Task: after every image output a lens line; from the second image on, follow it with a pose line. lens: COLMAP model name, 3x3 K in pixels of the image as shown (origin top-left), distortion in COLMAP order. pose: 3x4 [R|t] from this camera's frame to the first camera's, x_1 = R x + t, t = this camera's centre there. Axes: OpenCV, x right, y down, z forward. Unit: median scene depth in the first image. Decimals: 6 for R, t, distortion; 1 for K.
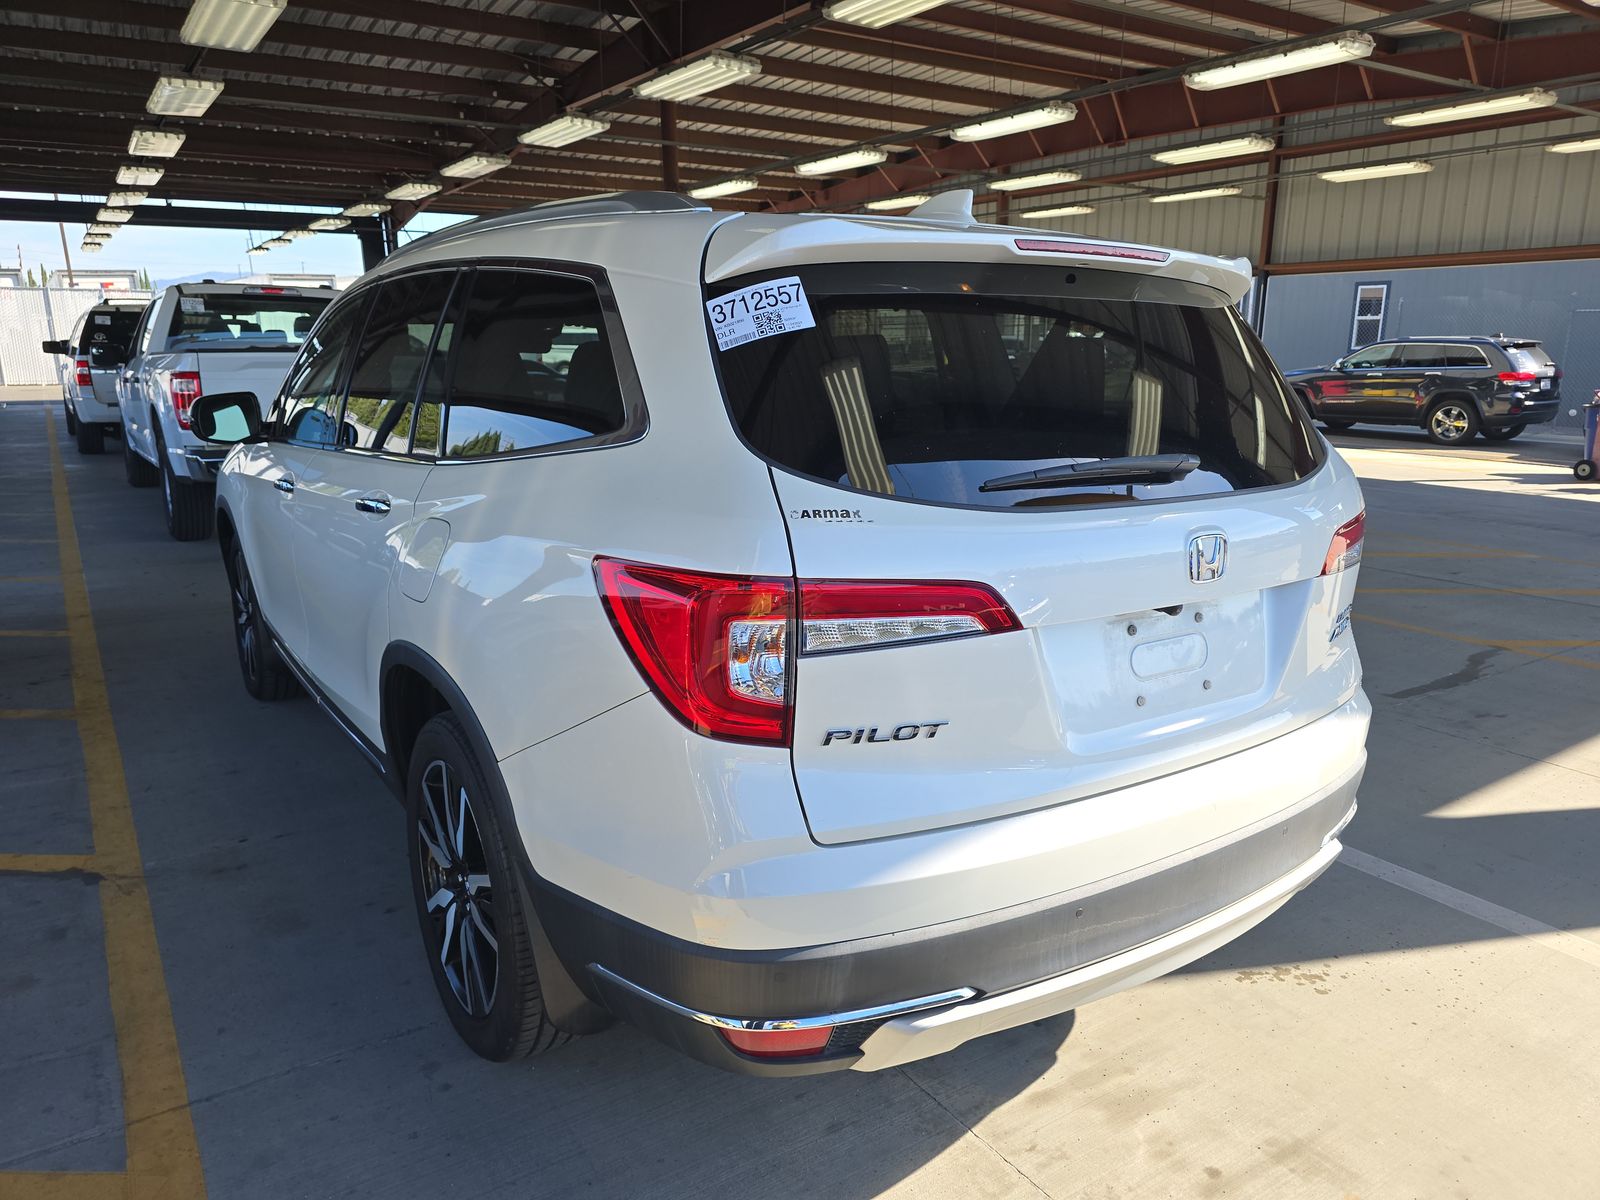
lens RADIAL K [[1071.4, 0, 800.0], [0, 1071.4, 600.0], [0, 0, 1]] dist [0.045951, -0.041838]
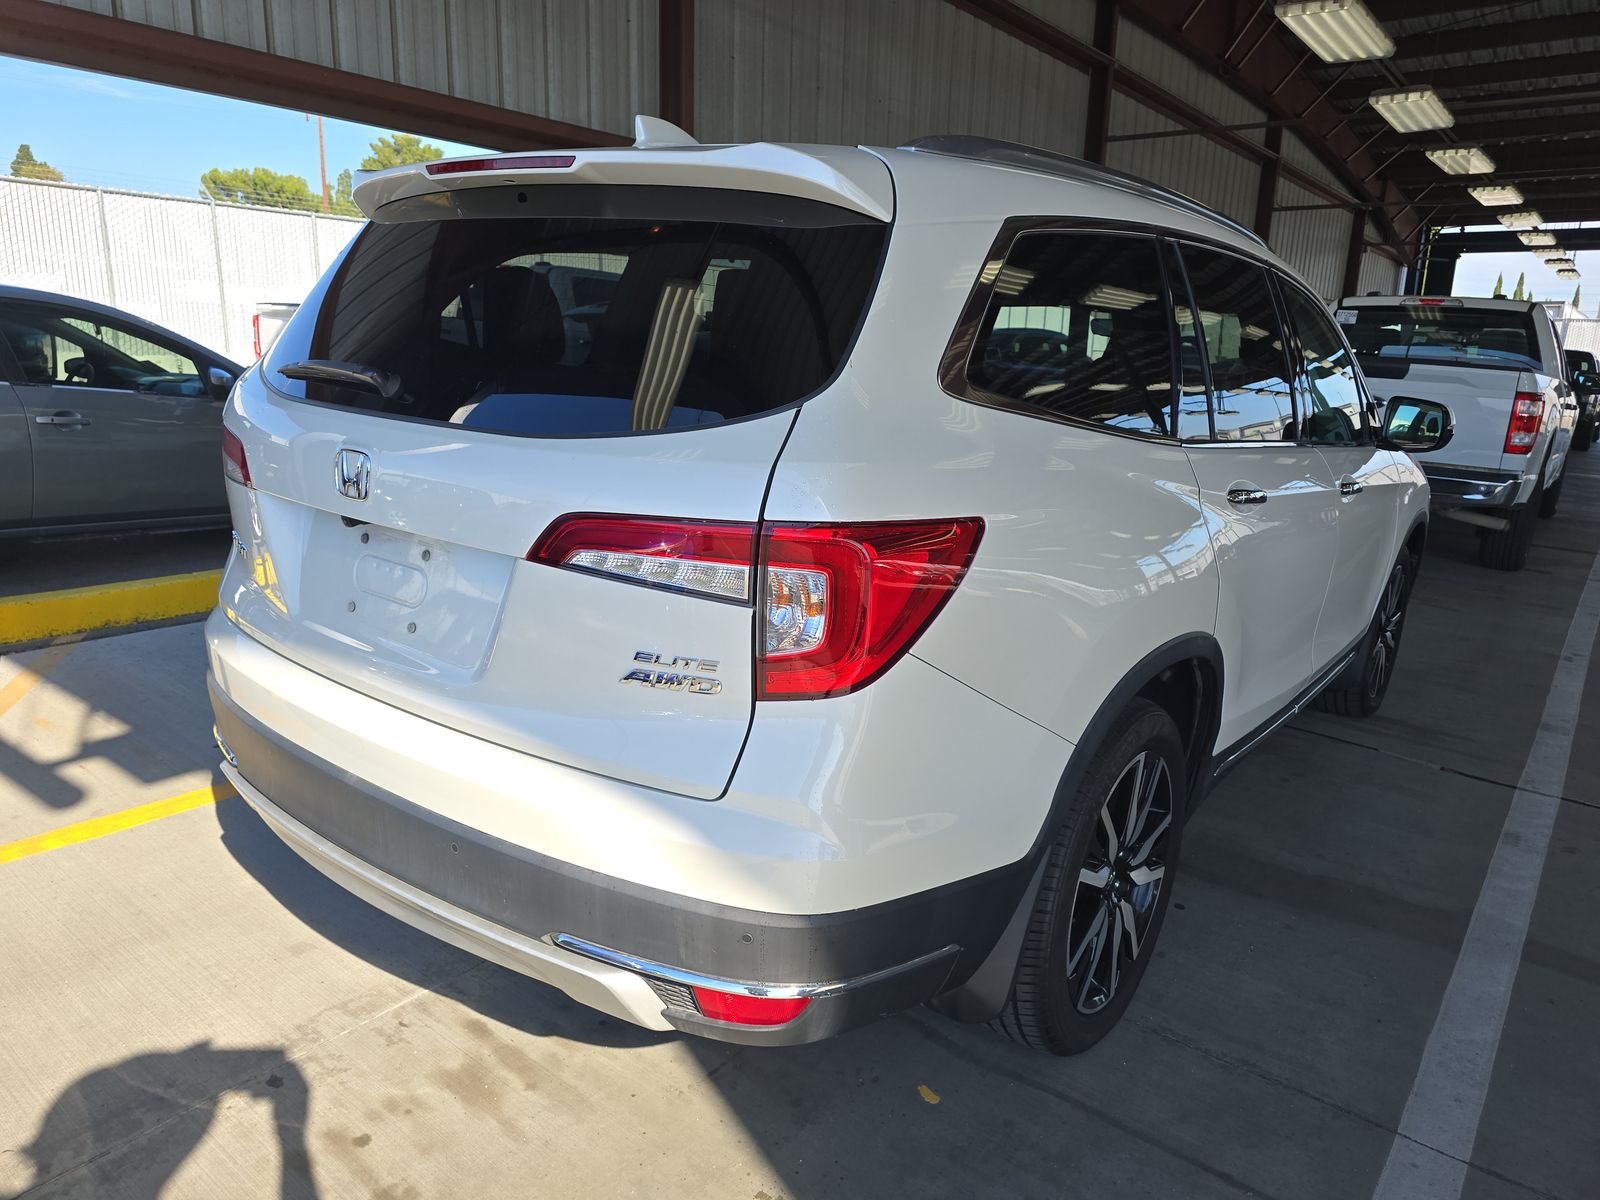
lens RADIAL K [[1077.6, 0, 809.3], [0, 1077.6, 598.9], [0, 0, 1]] dist [0.025421, -0.017601]
pose [[0.309753, 0.227274, -0.923255, 0.964096], [-0.256745, 0.954935, 0.148934, -0.122824], [0.915497, 0.190909, 0.354145, 0.710376]]
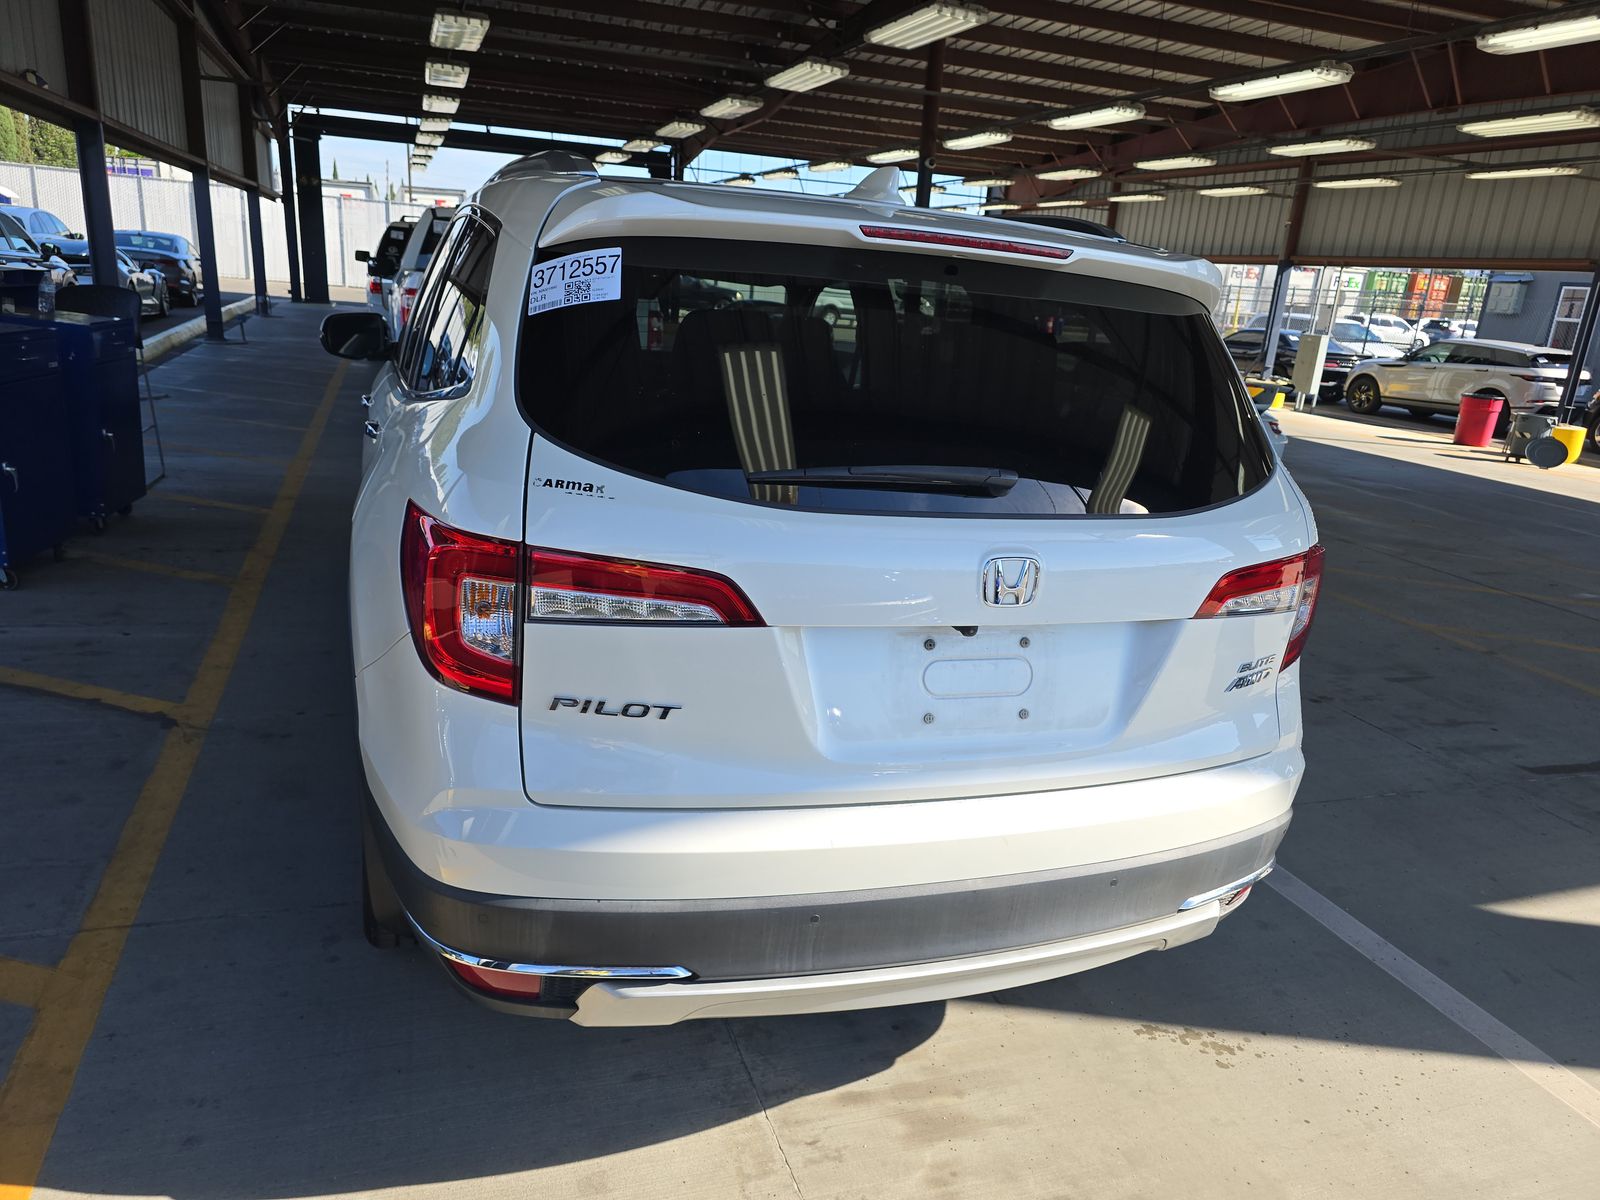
lens RADIAL K [[1077.6, 0, 809.3], [0, 1077.6, 598.9], [0, 0, 1]] dist [0.025421, -0.017601]
pose [[0.965512, 0.141581, -0.218499, 0.281301], [-0.132505, 0.989615, 0.055724, -0.035582], [0.224119, -0.024850, 0.974245, 0.029285]]
